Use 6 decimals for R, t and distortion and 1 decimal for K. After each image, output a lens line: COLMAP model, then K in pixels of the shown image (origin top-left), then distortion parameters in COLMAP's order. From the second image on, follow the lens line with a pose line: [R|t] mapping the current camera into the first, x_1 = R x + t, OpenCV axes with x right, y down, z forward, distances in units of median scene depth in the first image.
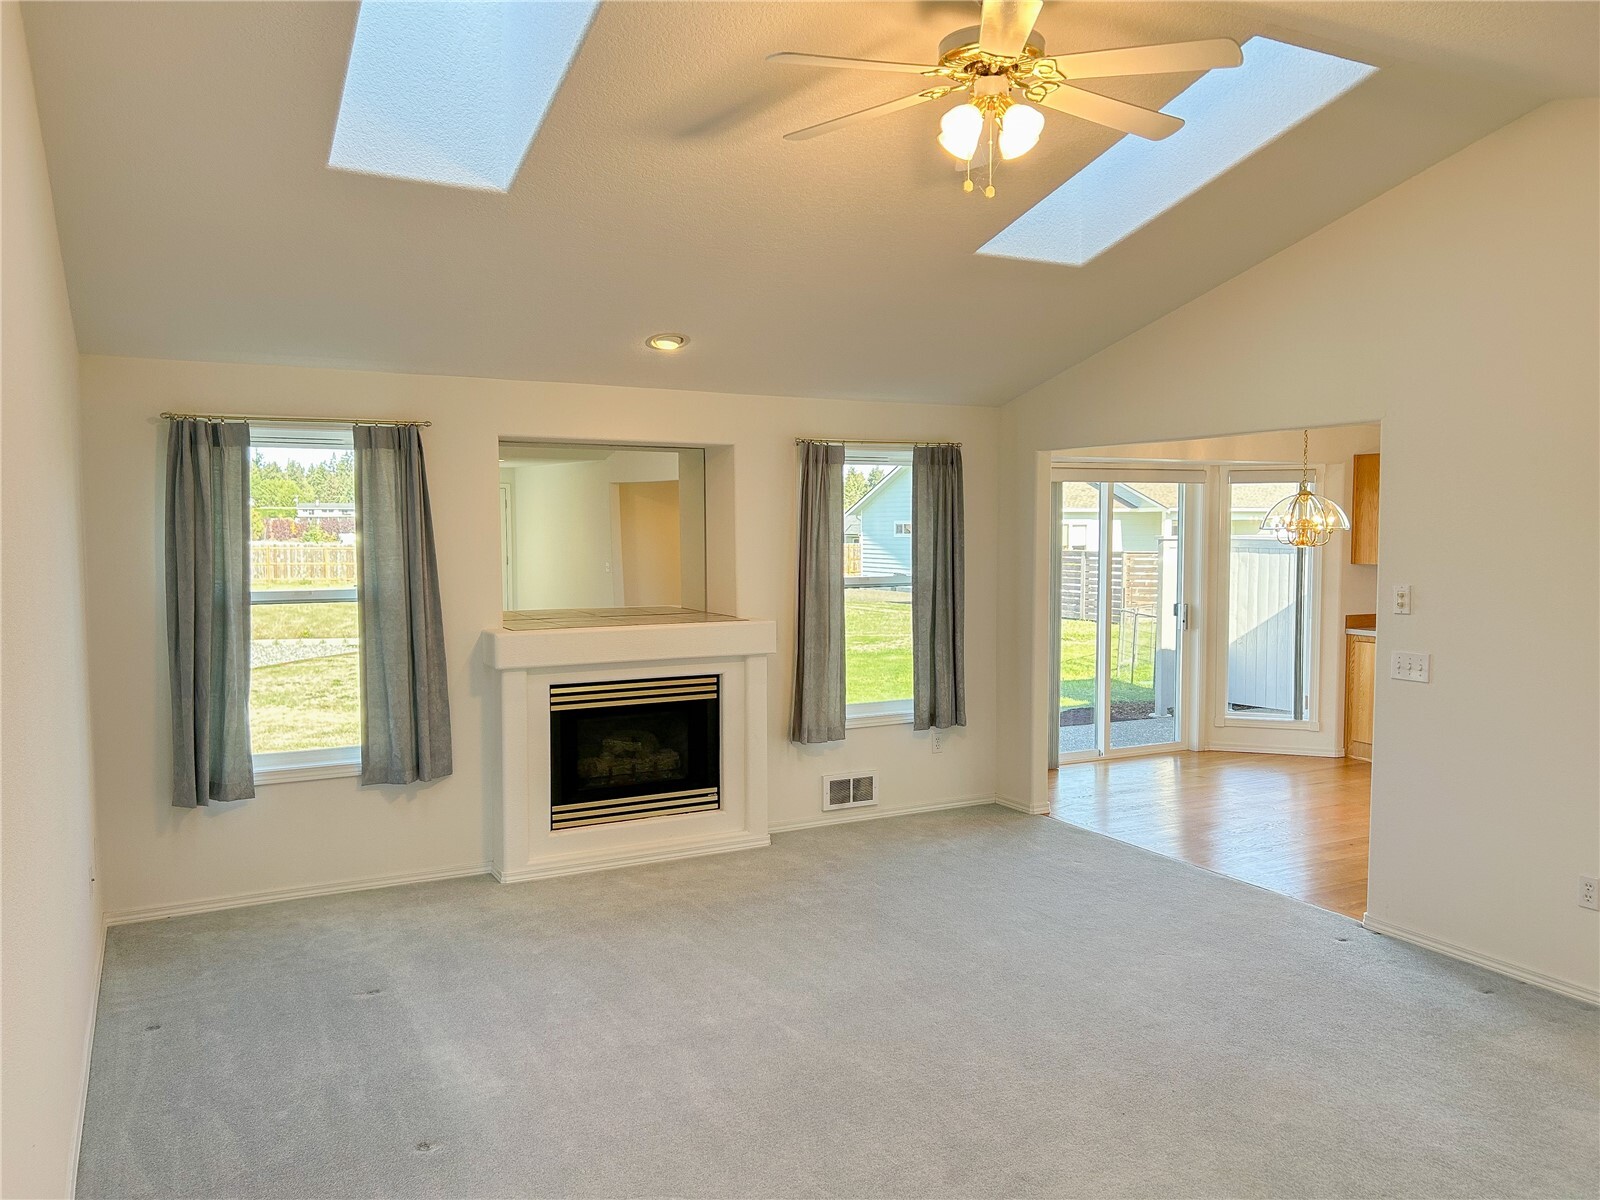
lens RADIAL K [[1201.2, 0, 813.4], [0, 1201.2, 607.1], [0, 0, 1]] dist [0.059517, -0.072549]
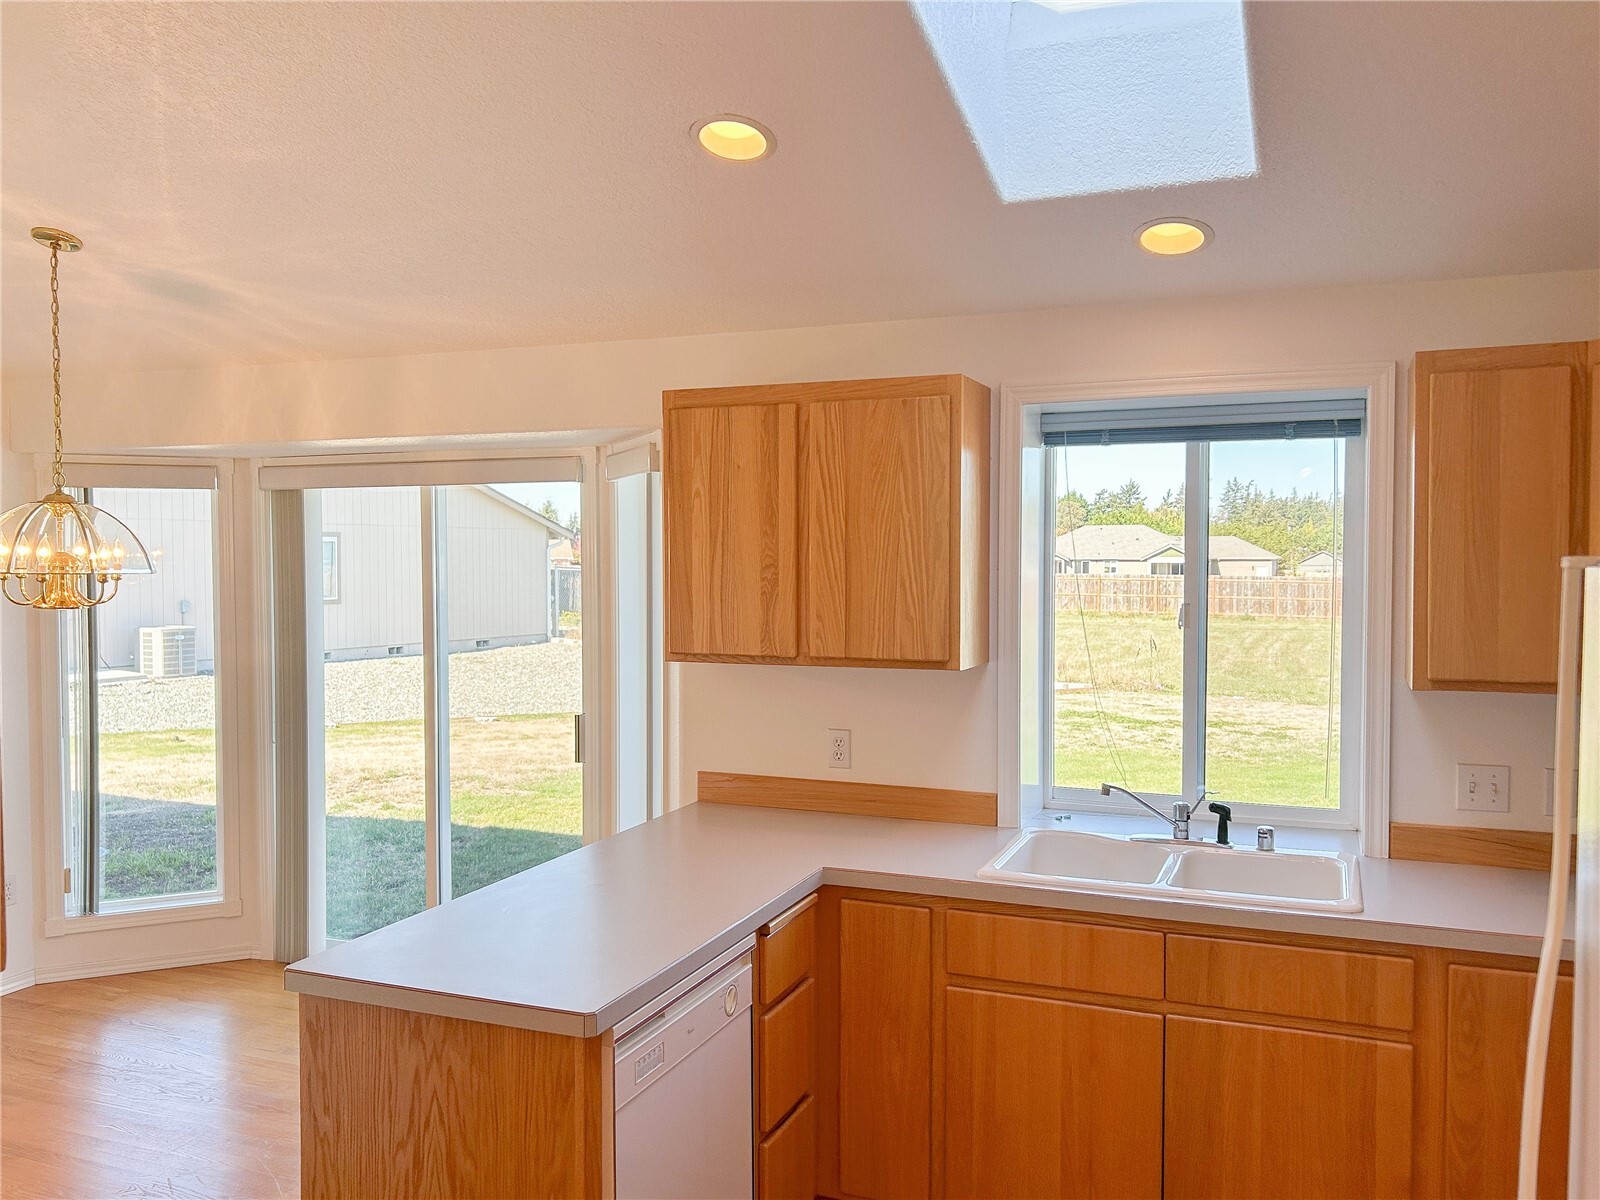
lens RADIAL K [[1320.0, 0, 809.2], [0, 1320.0, 608.9], [0, 0, 1]] dist [0.064102, -0.005036]
pose [[0.644952, 0.028586, -0.763689, 1.088600], [-0.048787, 0.998802, -0.003816, -0.068108], [0.762665, 0.039719, 0.645573, 0.955067]]
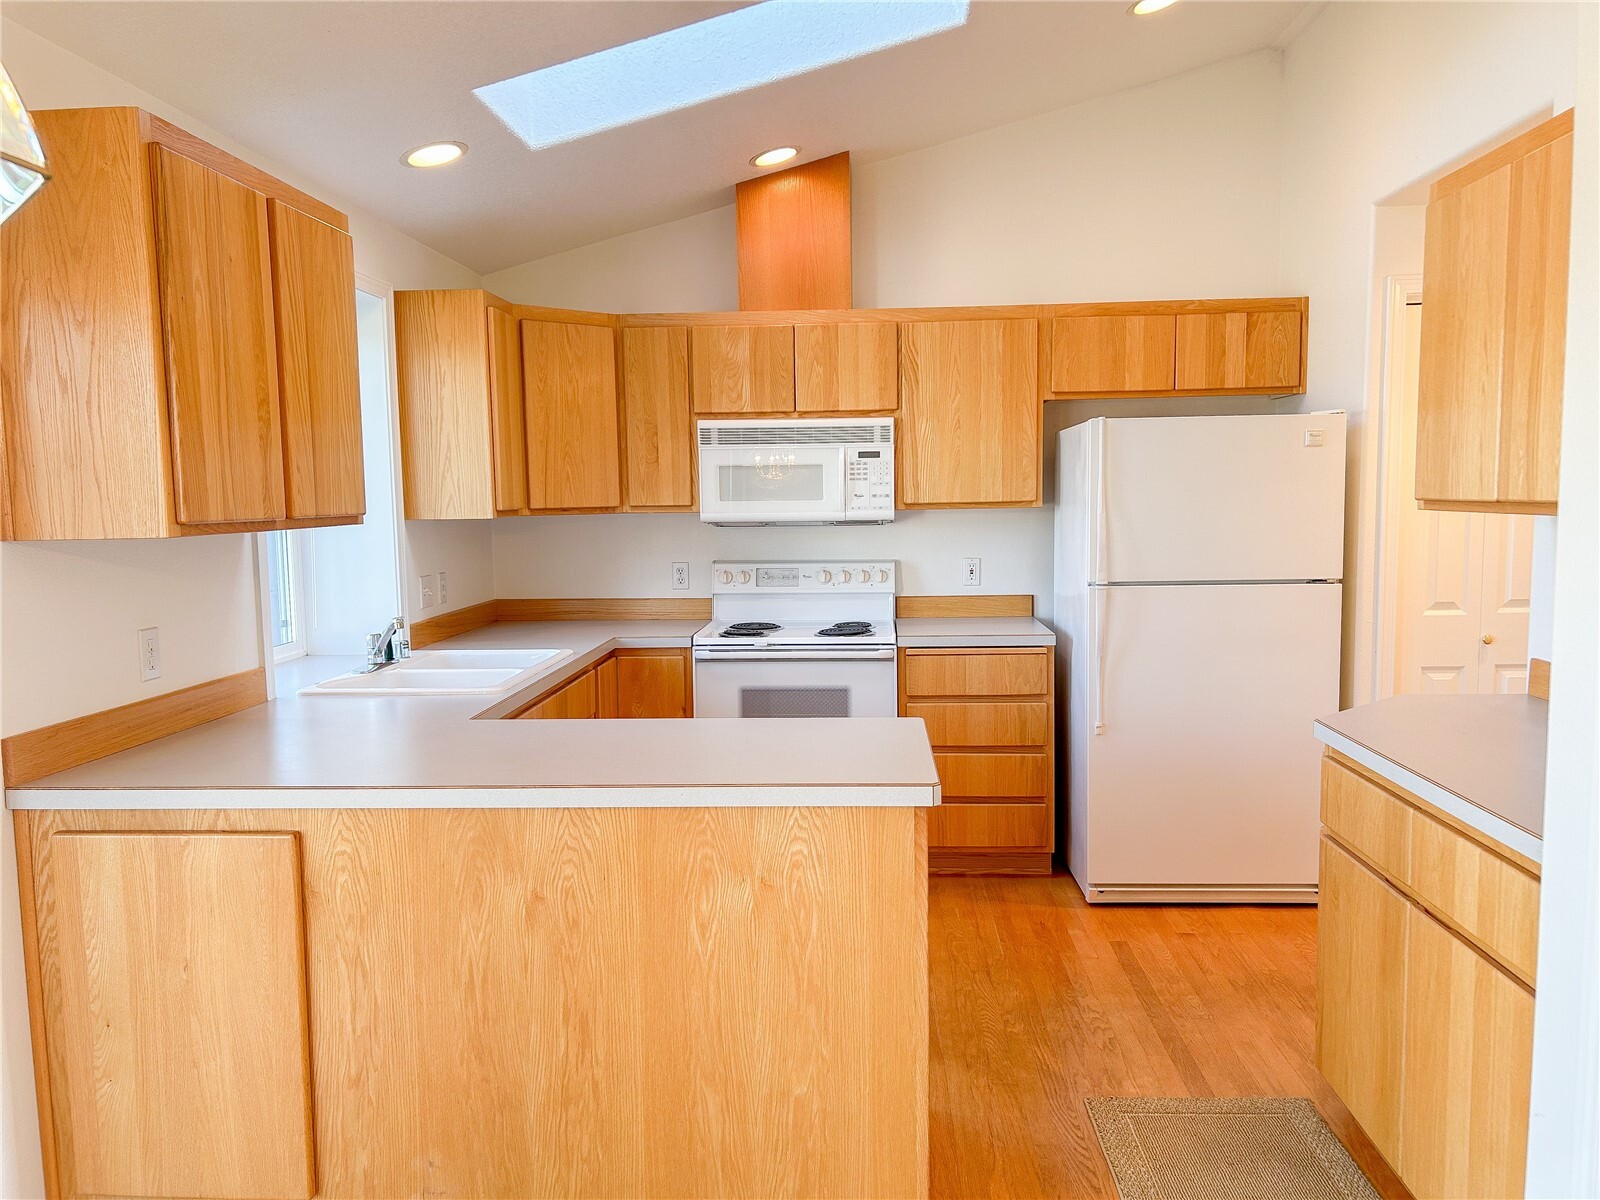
lens RADIAL K [[1201.2, 0, 813.4], [0, 1201.2, 607.1], [0, 0, 1]] dist [0.059517, -0.072549]
pose [[0.513908, -0.087800, 0.853340, 0.409324], [0.072447, 0.995637, 0.058812, -0.031756], [-0.854781, 0.031598, 0.518027, 0.947609]]
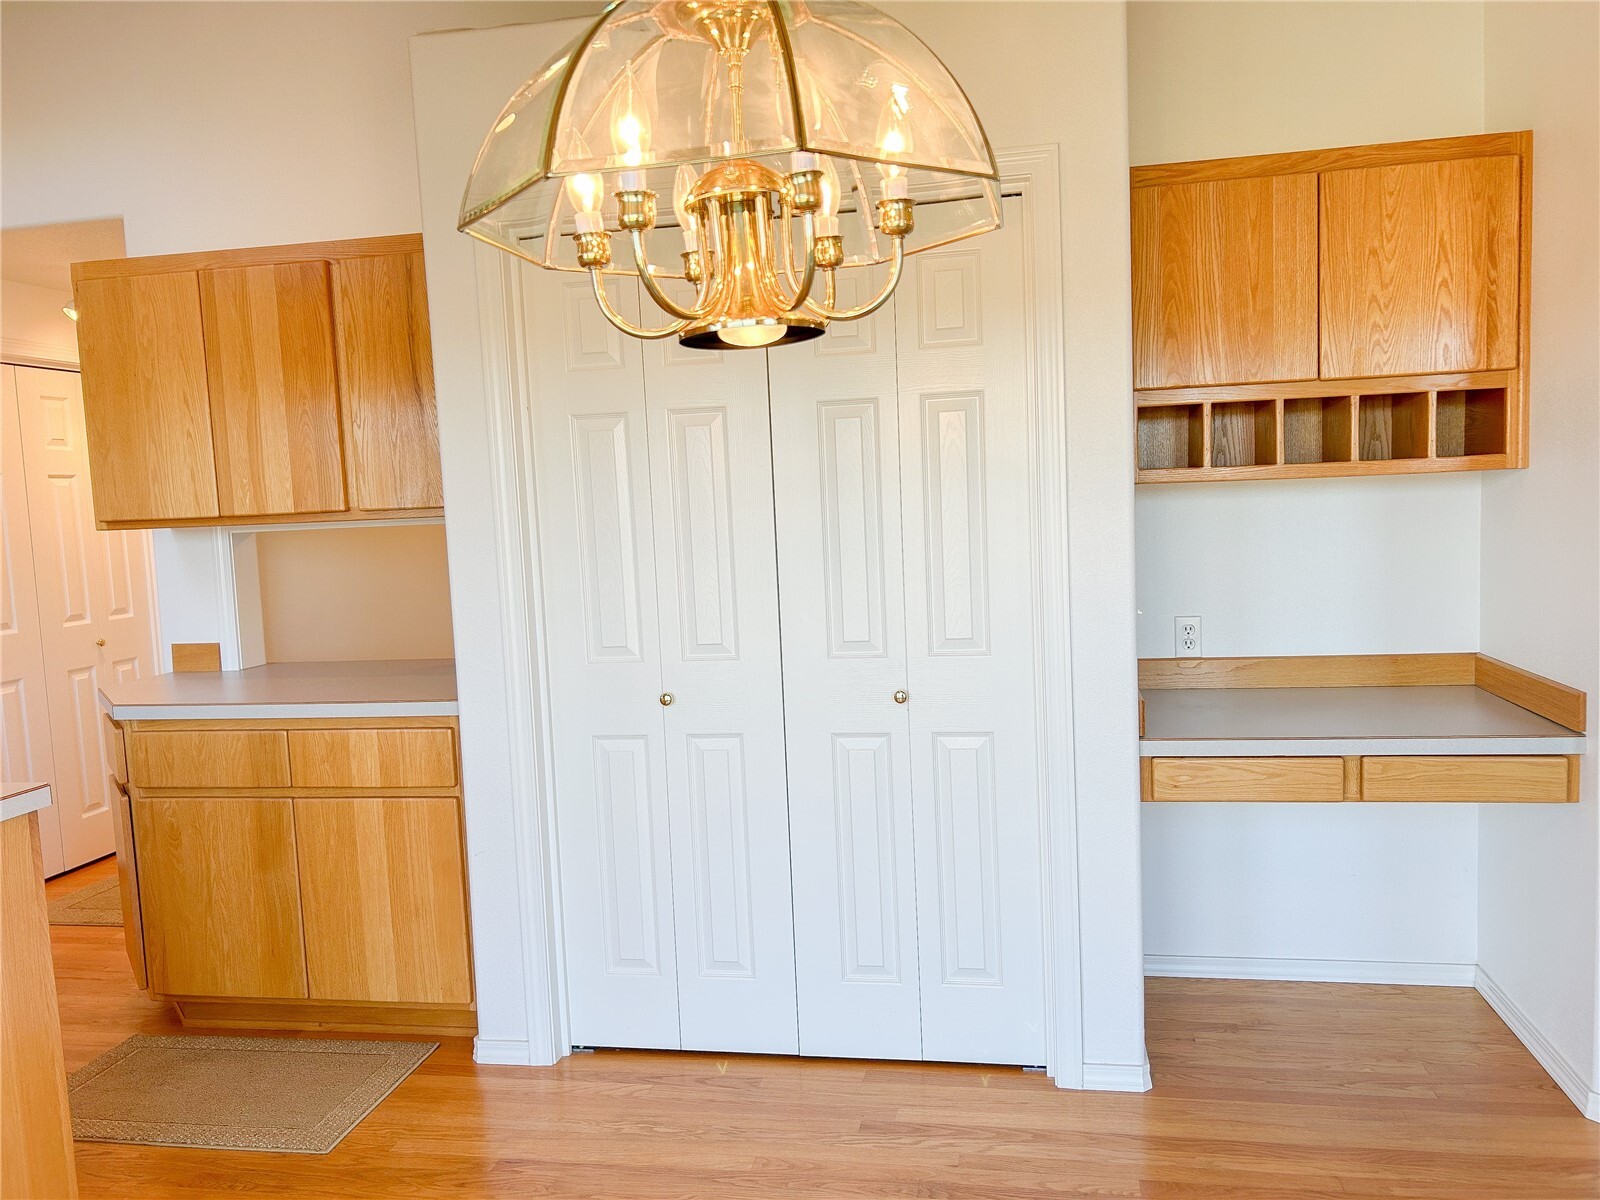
lens RADIAL K [[1201.2, 0, 813.4], [0, 1201.2, 607.1], [0, 0, 1]] dist [0.059517, -0.072549]
pose [[-0.780379, -0.020323, 0.624976, 0.322711], [0.091092, 0.985115, 0.145777, -0.041420], [-0.618636, 0.170692, -0.766912, 1.213991]]
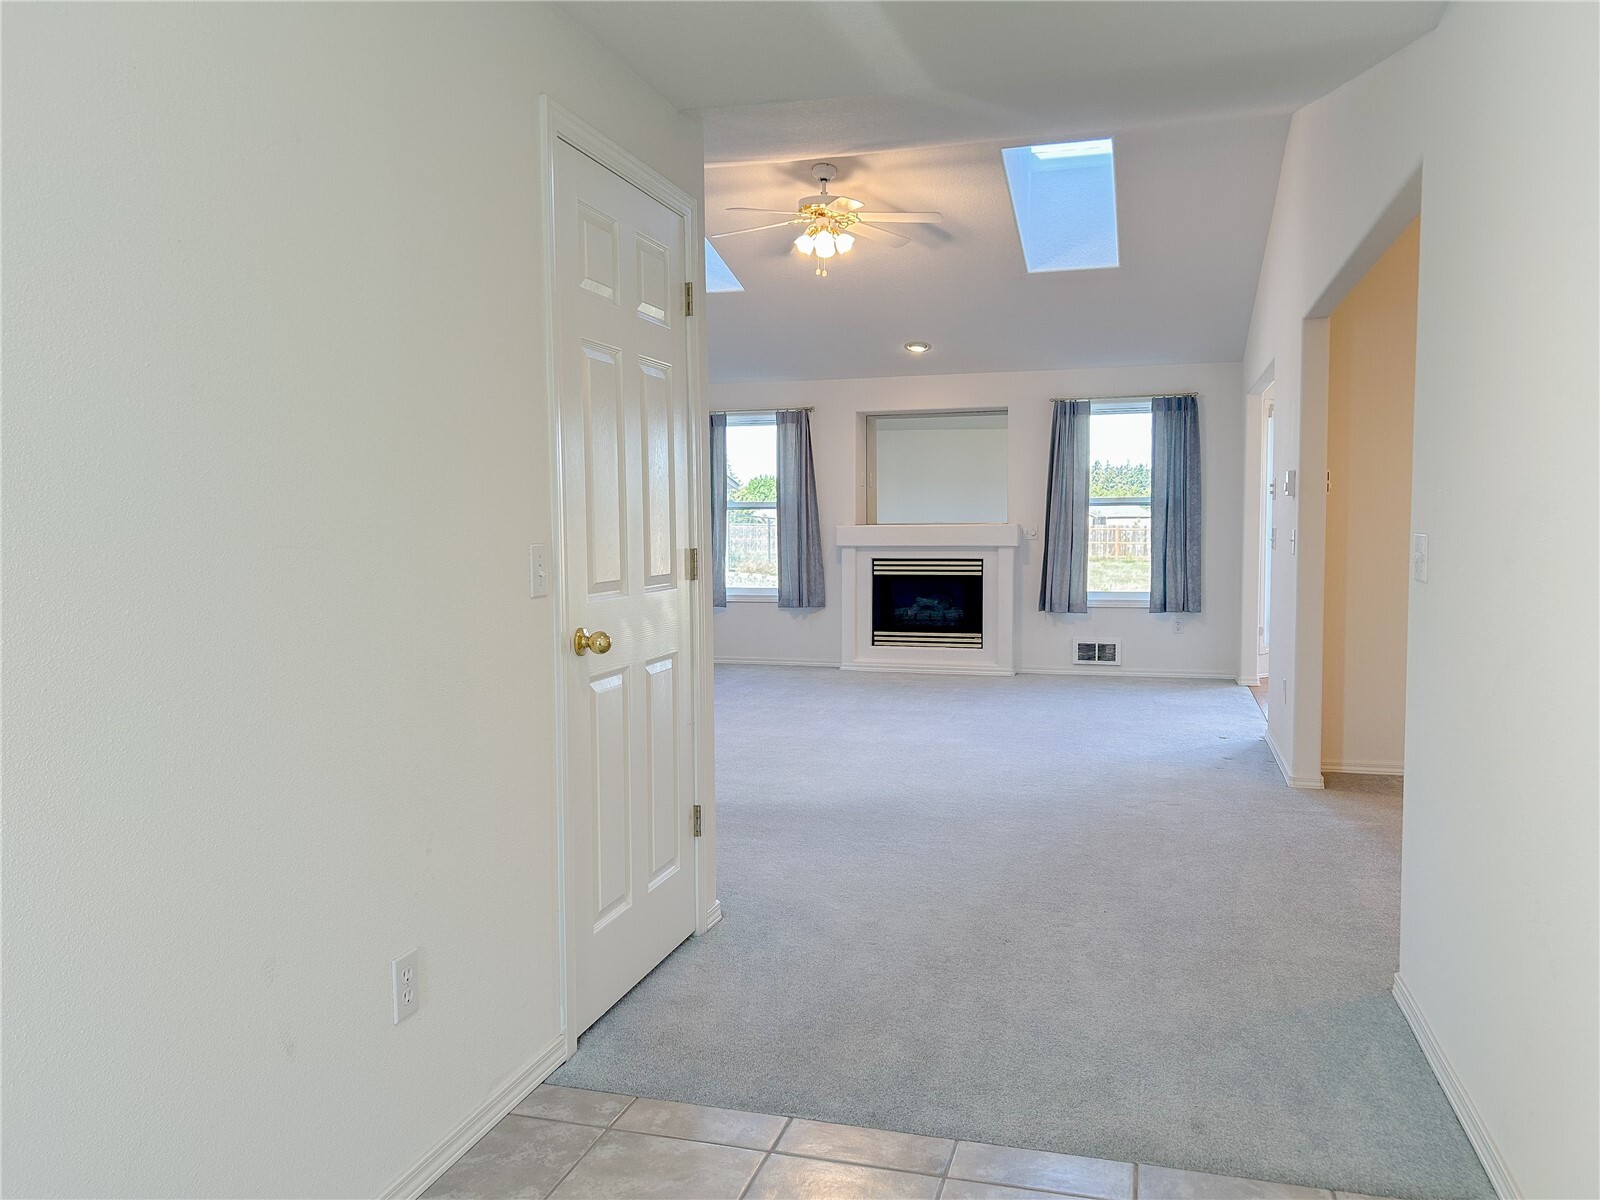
lens RADIAL K [[1201.2, 0, 813.4], [0, 1201.2, 607.1], [0, 0, 1]] dist [0.059517, -0.072549]
pose [[0.711565, 0.048104, -0.700972, 0.787385], [-0.042260, 0.998778, 0.025643, 0.081265], [0.701348, 0.011376, 0.712728, -0.219731]]
